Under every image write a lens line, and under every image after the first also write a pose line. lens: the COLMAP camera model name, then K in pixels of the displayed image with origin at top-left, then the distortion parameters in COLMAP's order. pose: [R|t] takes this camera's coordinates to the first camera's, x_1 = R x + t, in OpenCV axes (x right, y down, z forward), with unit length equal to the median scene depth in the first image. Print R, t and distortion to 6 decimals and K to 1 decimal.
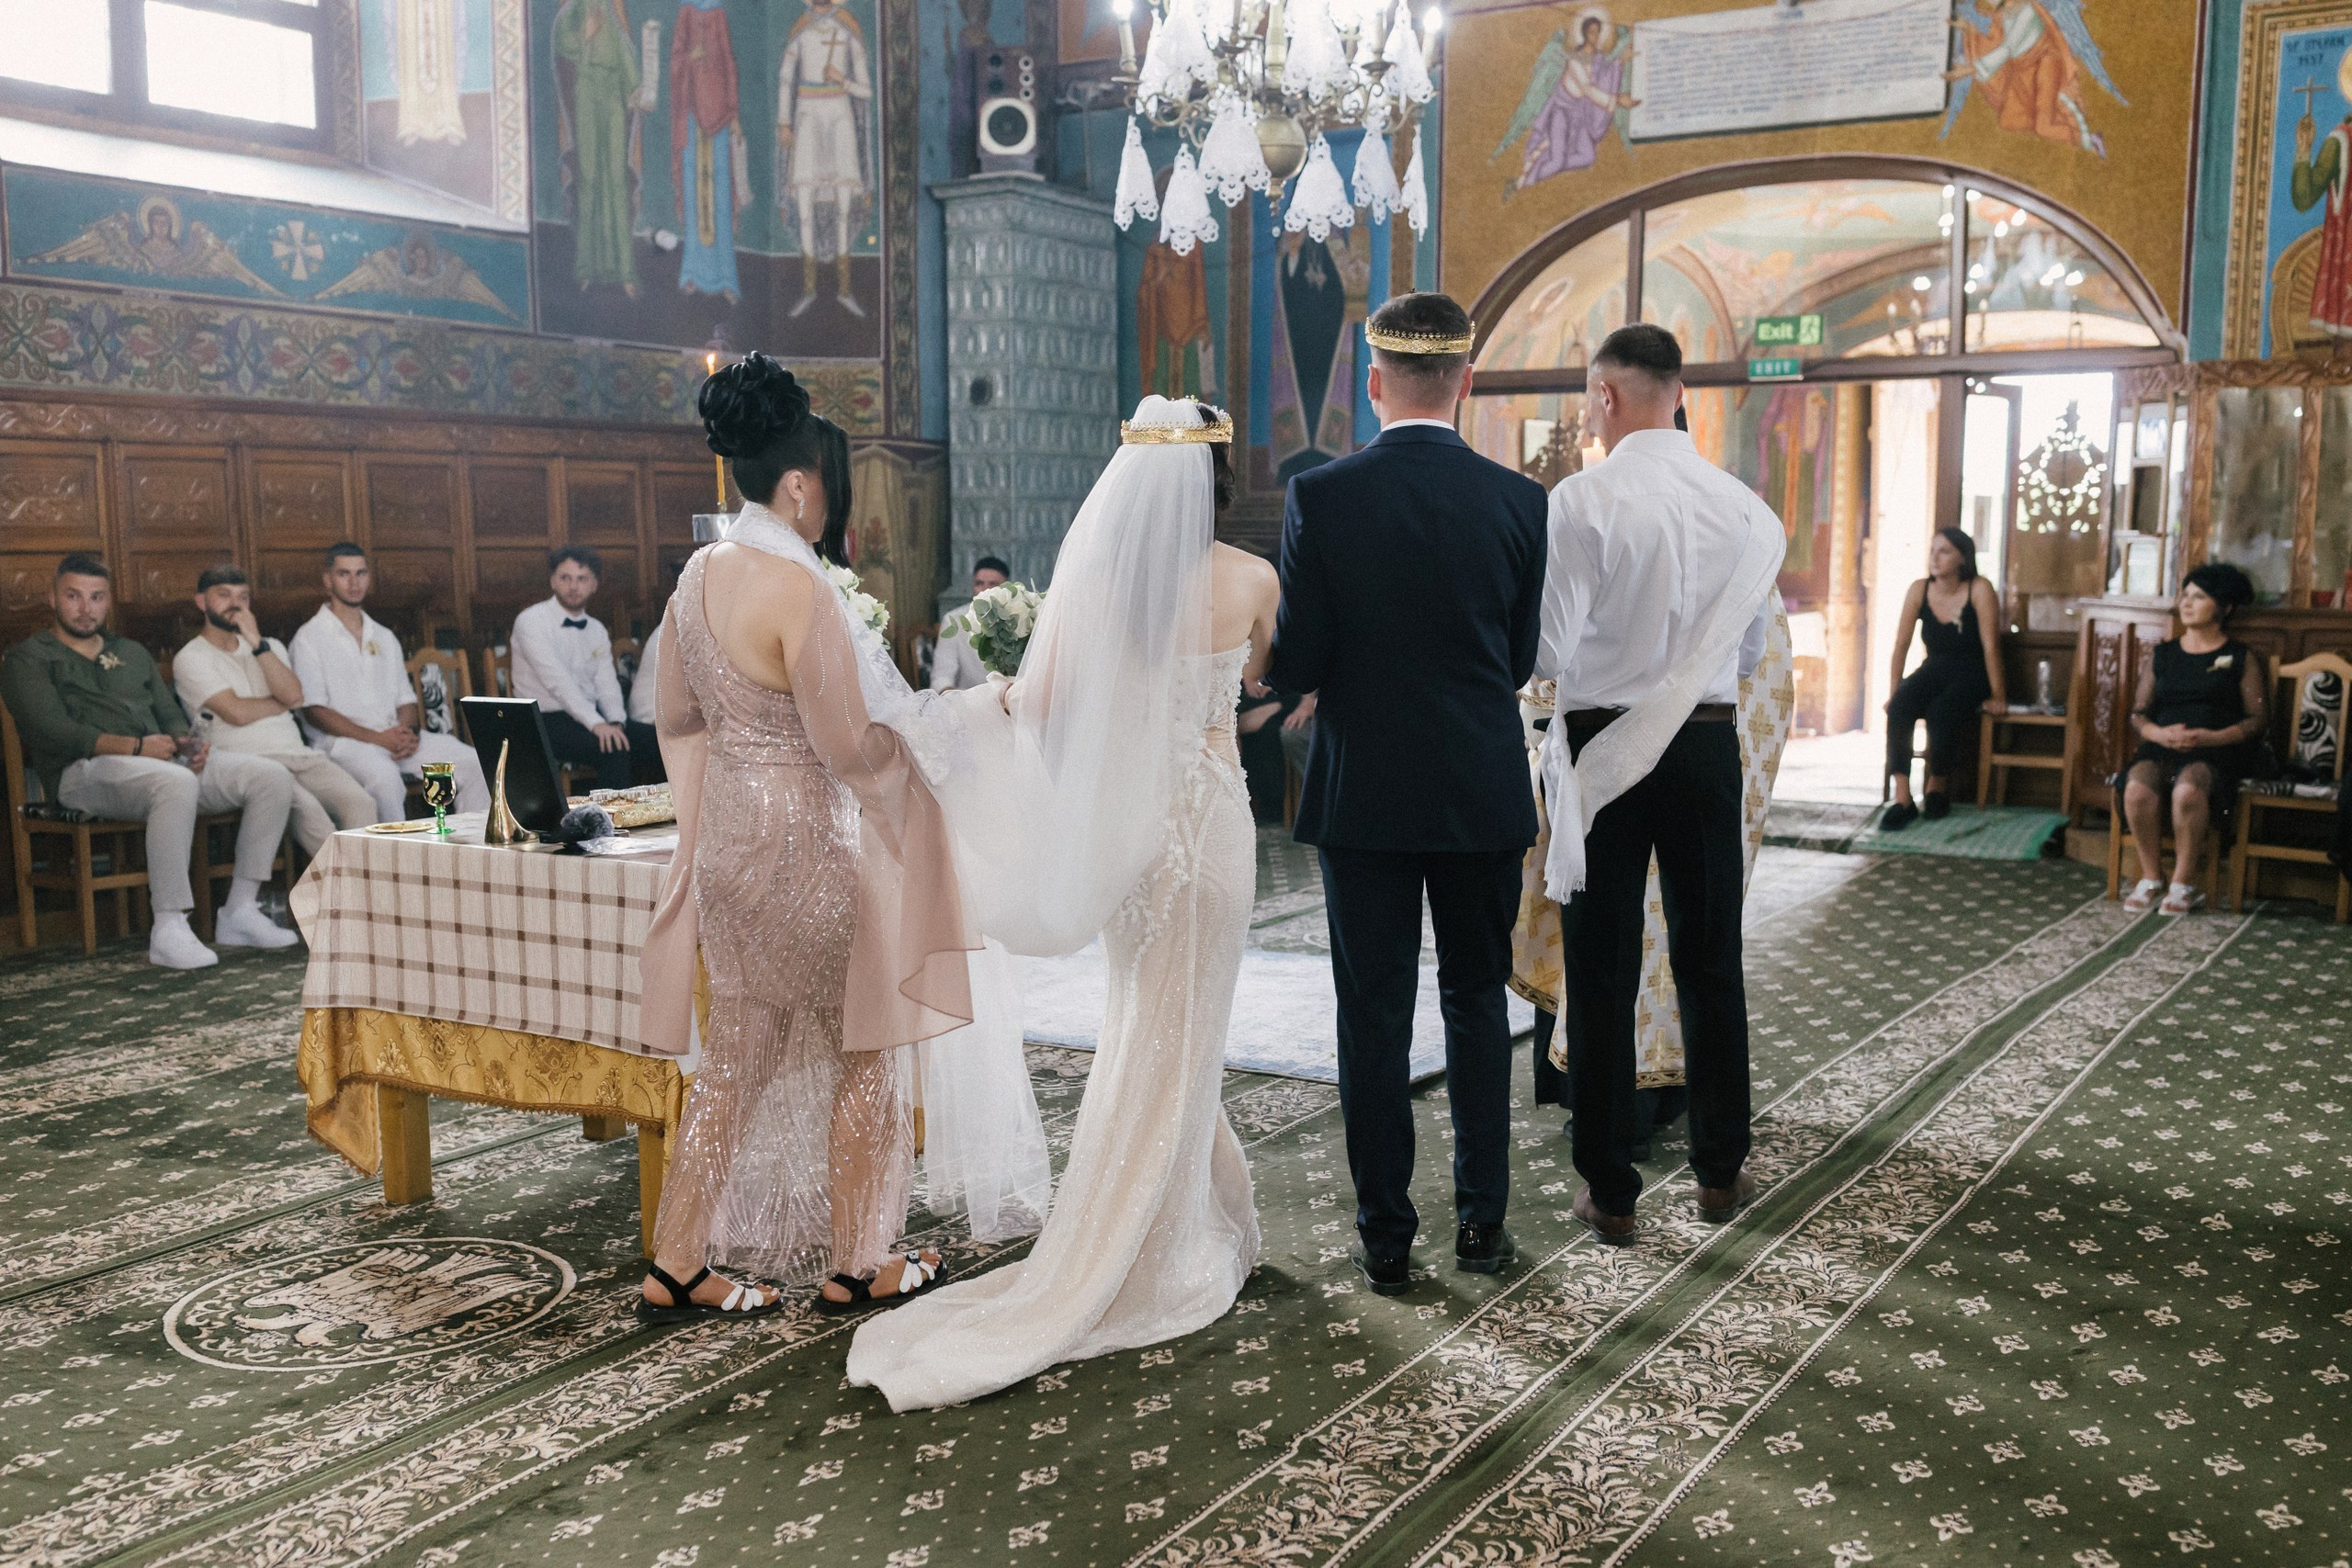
lens RADIAL K [[2268.9, 0, 1157.9], [0, 2268.9, 792.4], [0, 0, 1]] dist [0.007467, -0.016496]
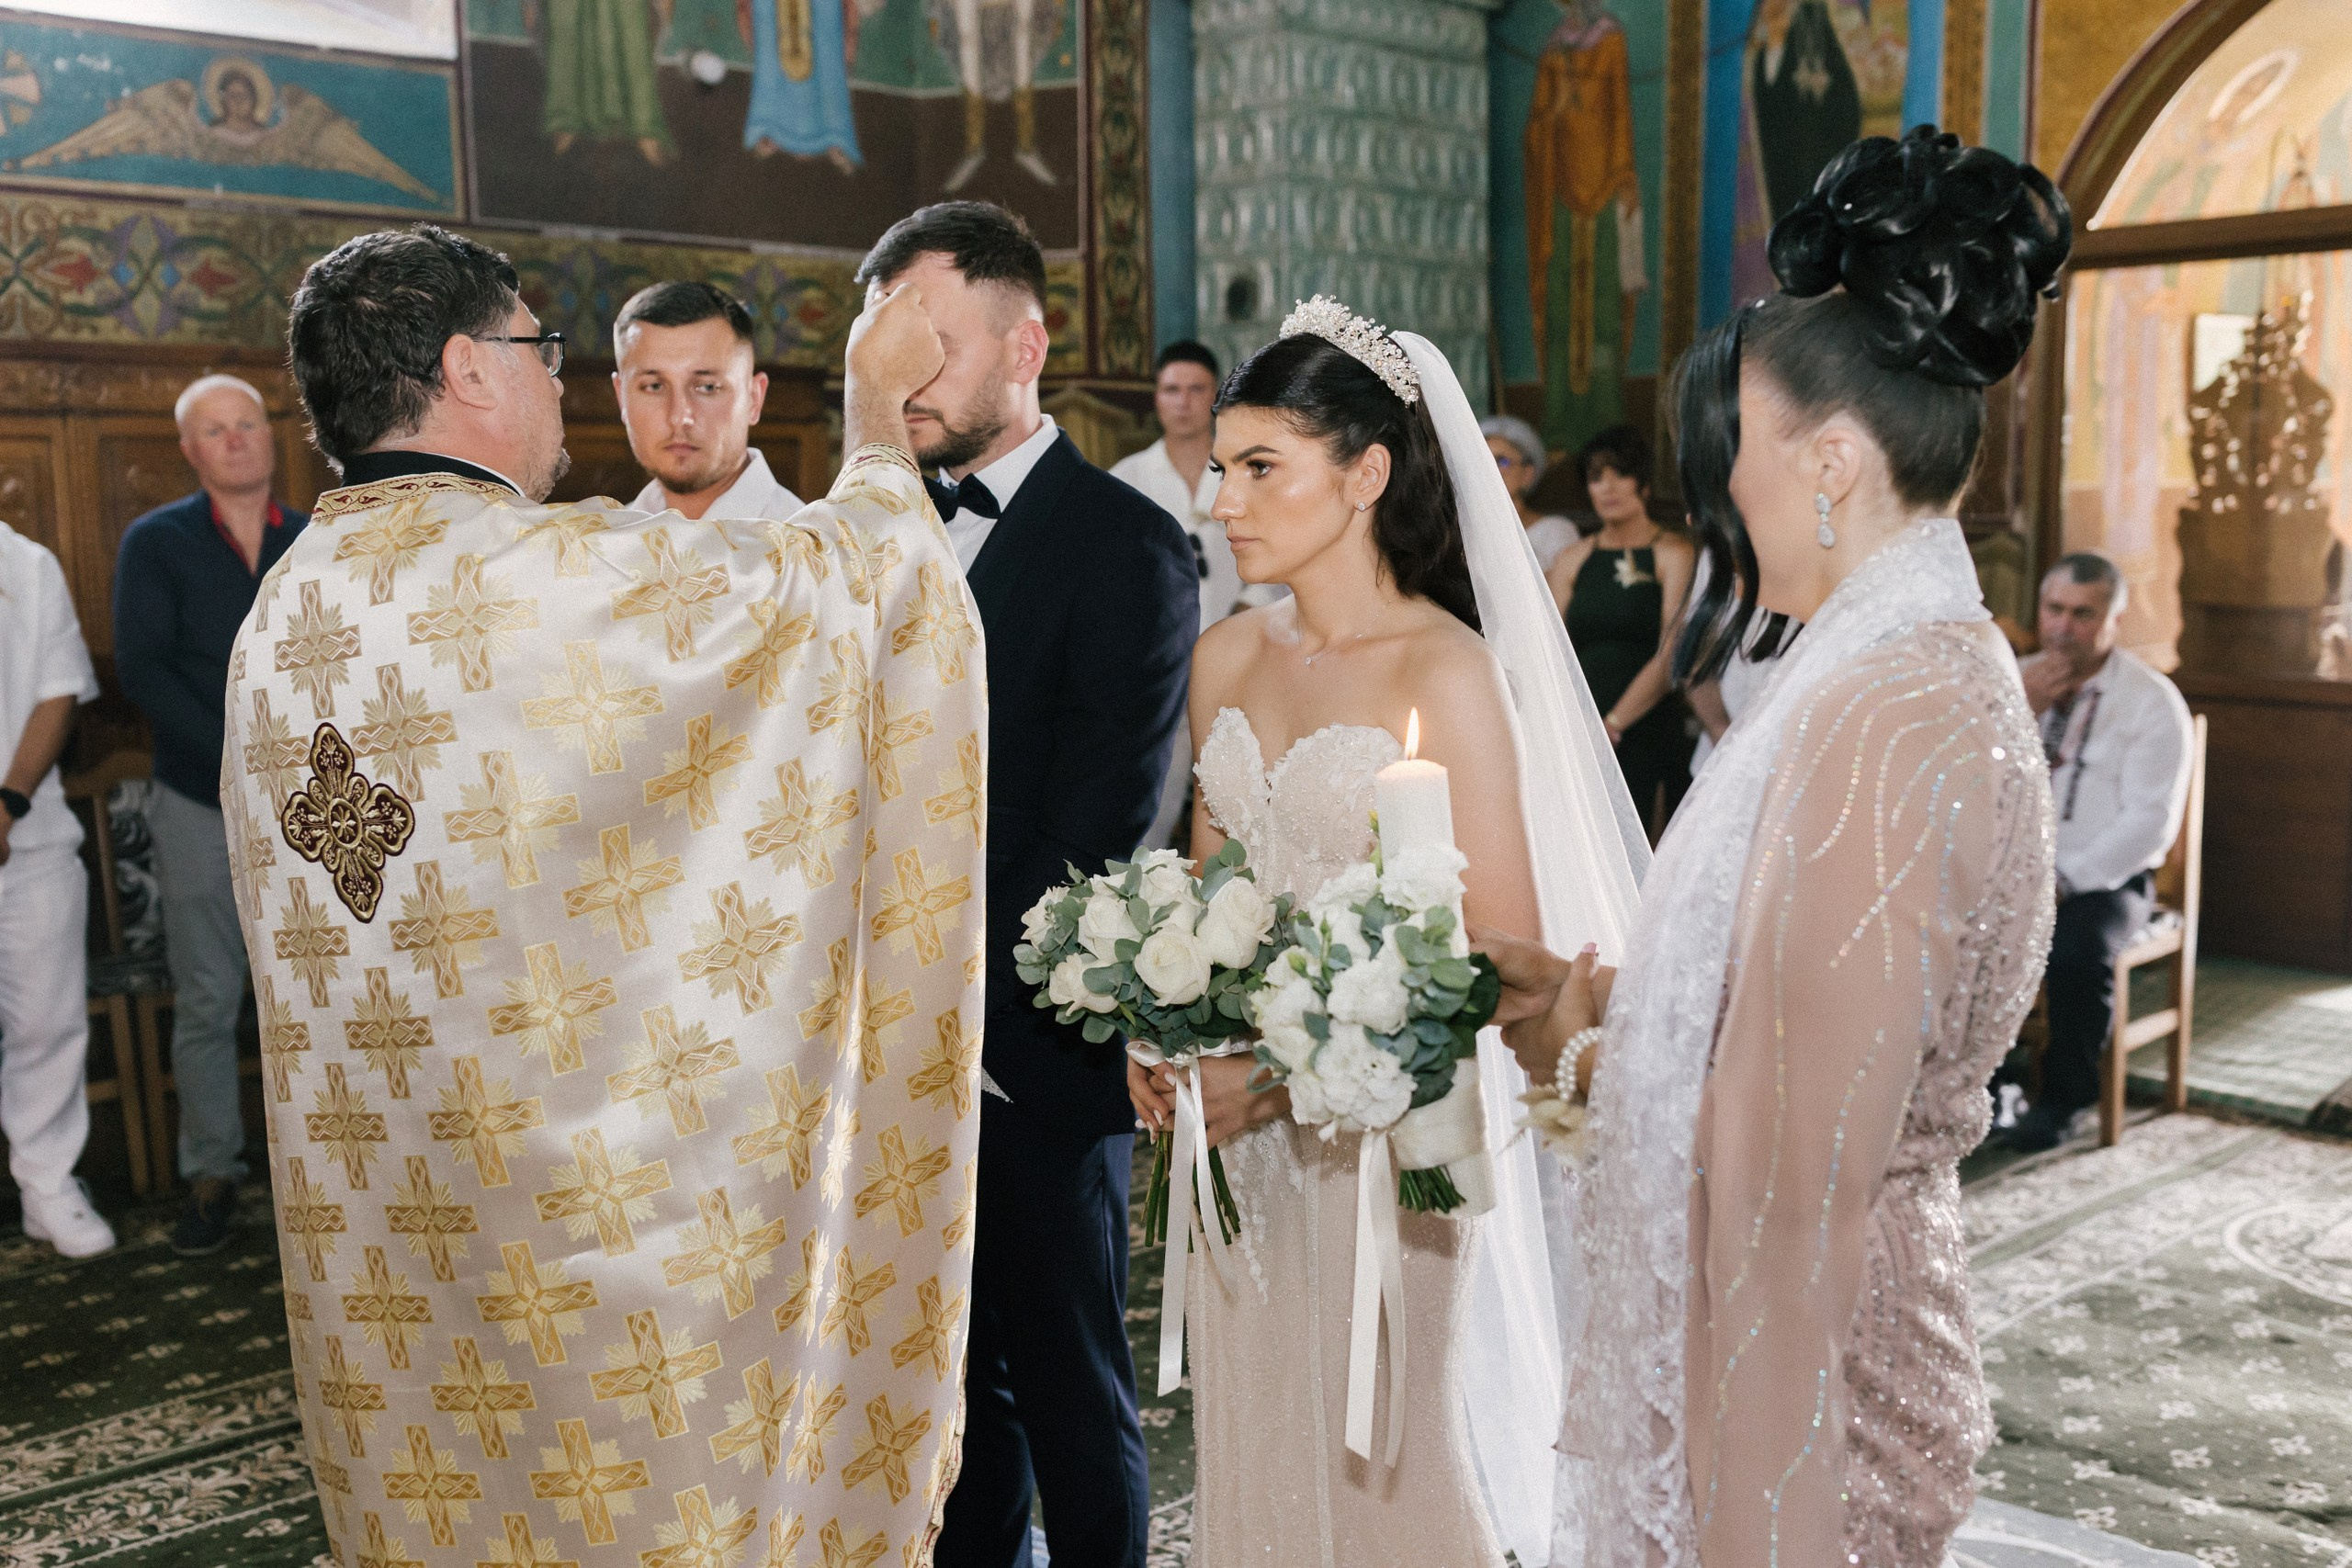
lens RADIAL K [[2277.7, 0, 1151.0], [0, 2277.7, 774.2], [0, 0, 1]] dist [0.018684, -0.022918]
pose [[0.963125, 0.019157, -0.268370, 0.074585], [-0.016229, 0.999782, 0.013127, -0.059554], [0.268563, -0.008288, 0.963226, 0.430734]]
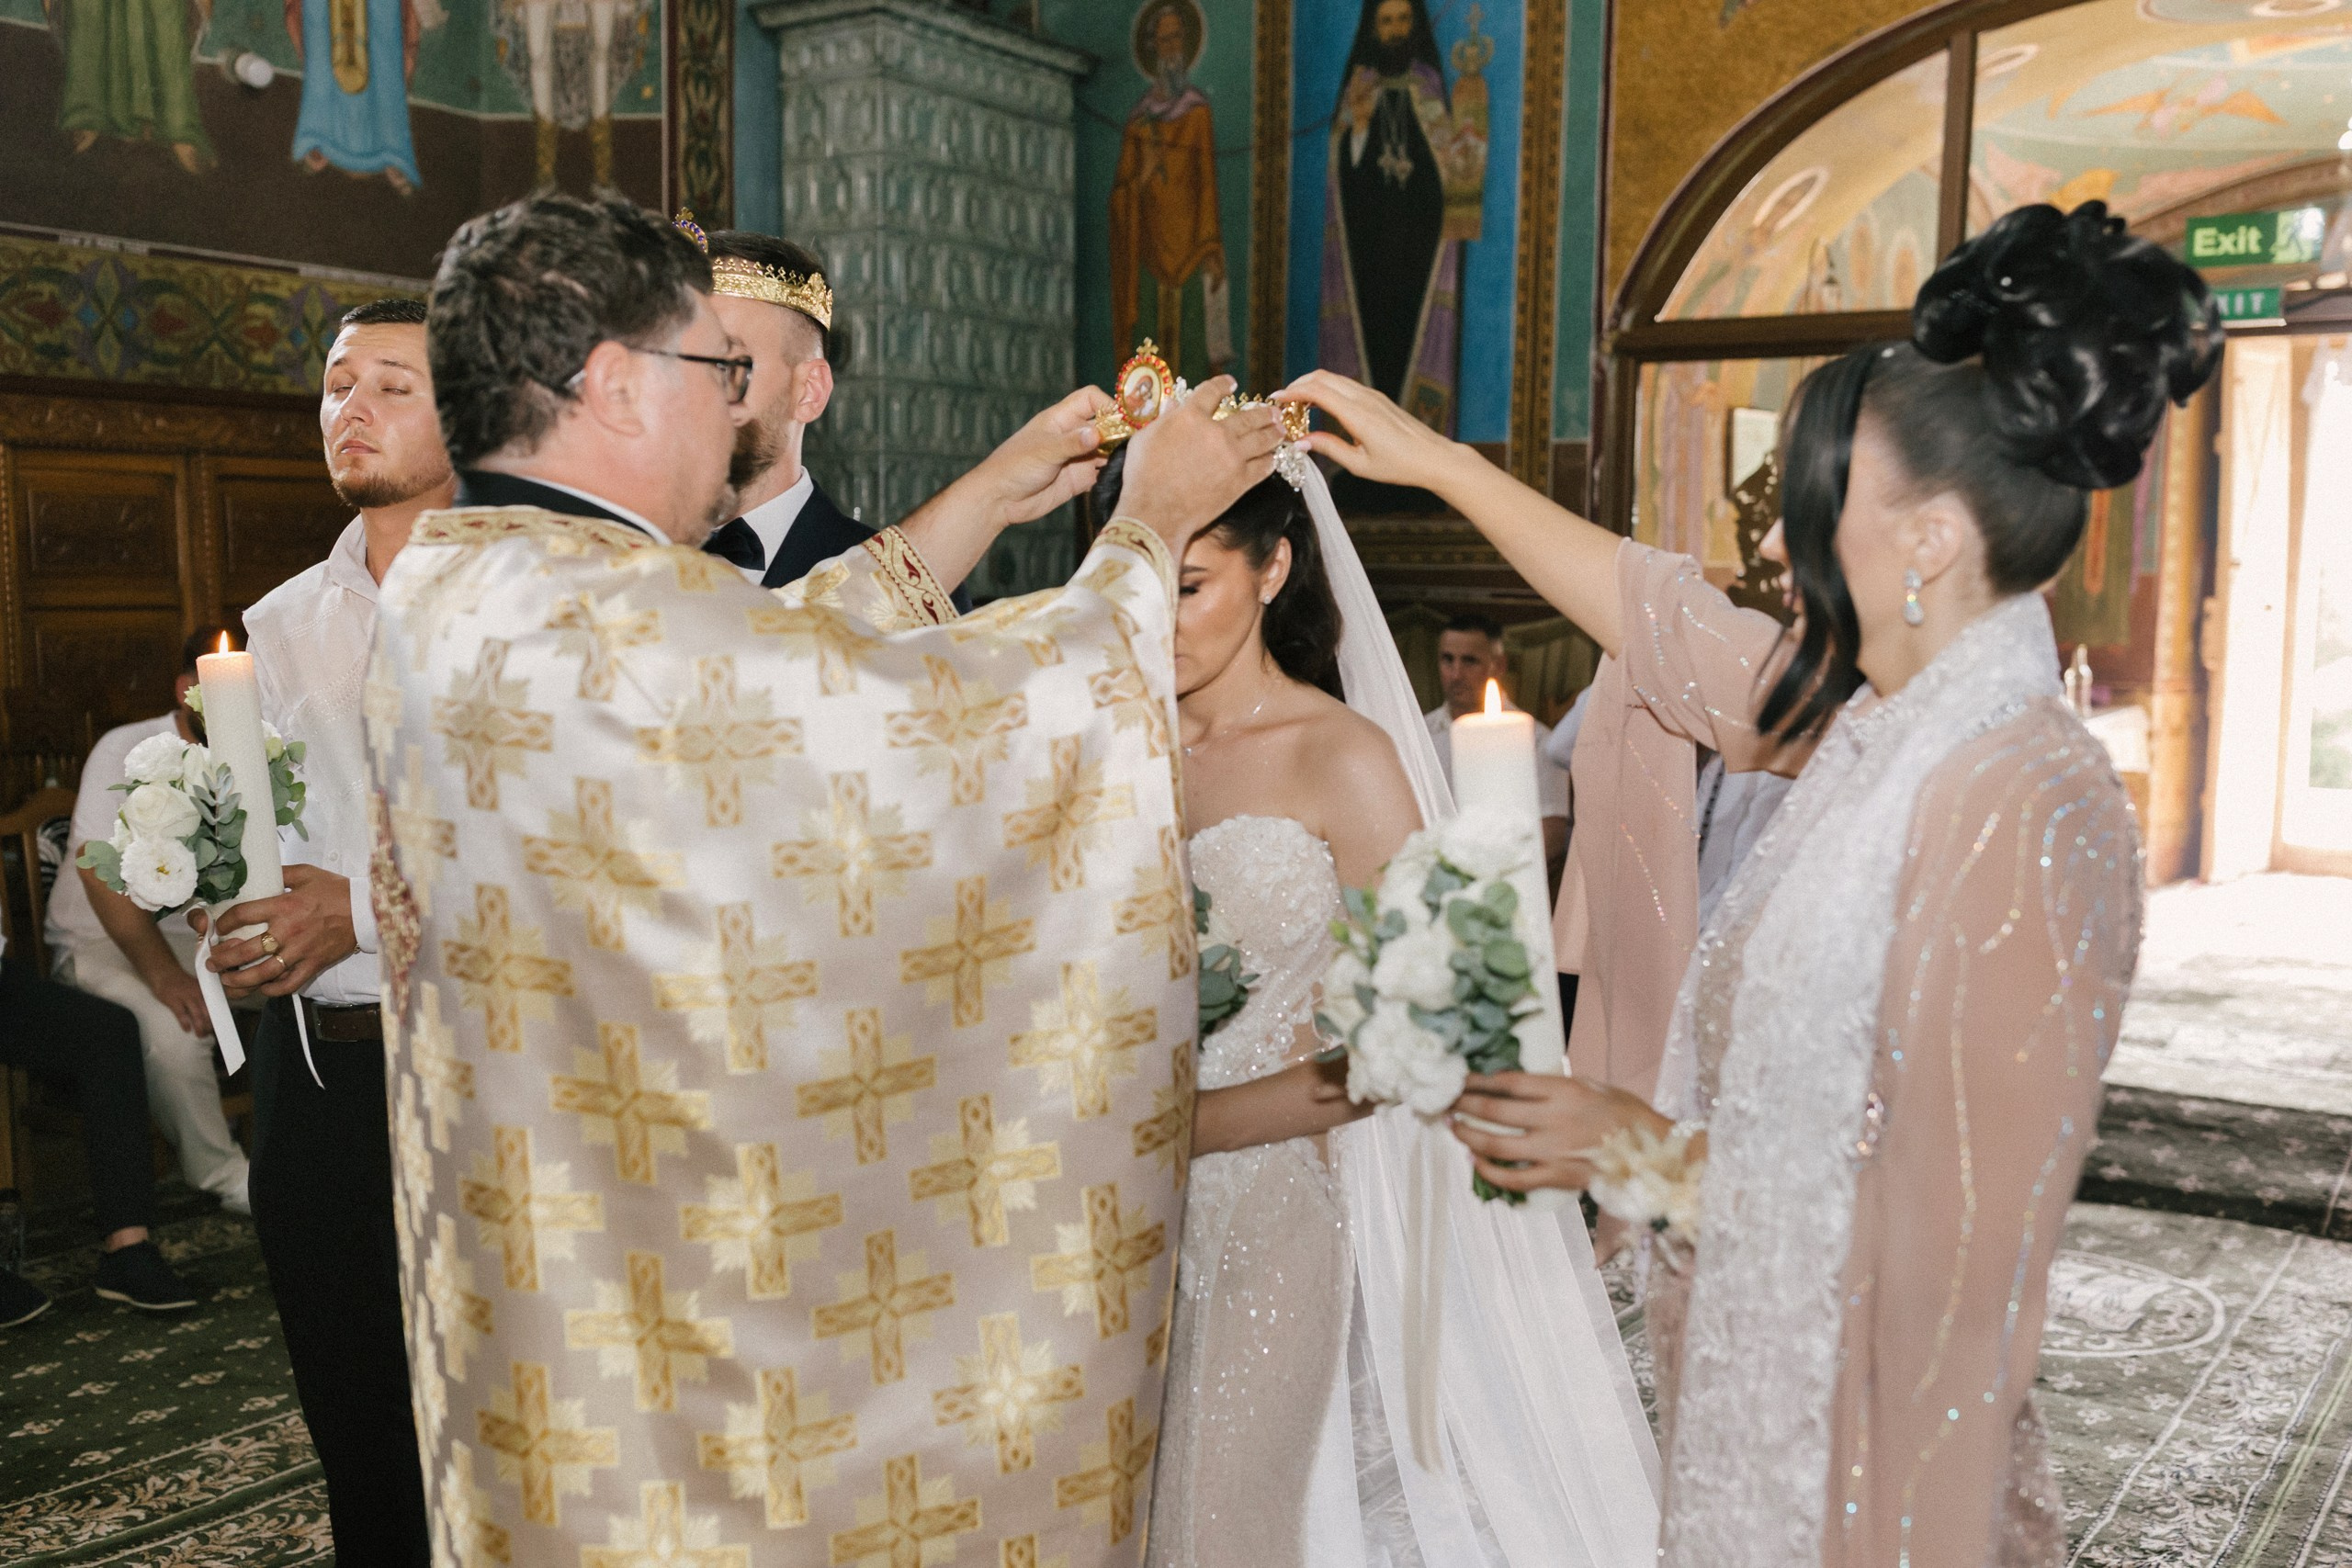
lens RADIAL K [[2273.2, 0, 1174.1], [0, 2273.2, 775.0], [0, 0, 1]] dist [0.004802, -0.011785]
pose [[0.999394, 0.014012, -0.031852, 0.036013], [-0.014605, 0.999723, -0.018474, -0.059715], [0.031584, 0.018928, 0.999322, 0.444504]]
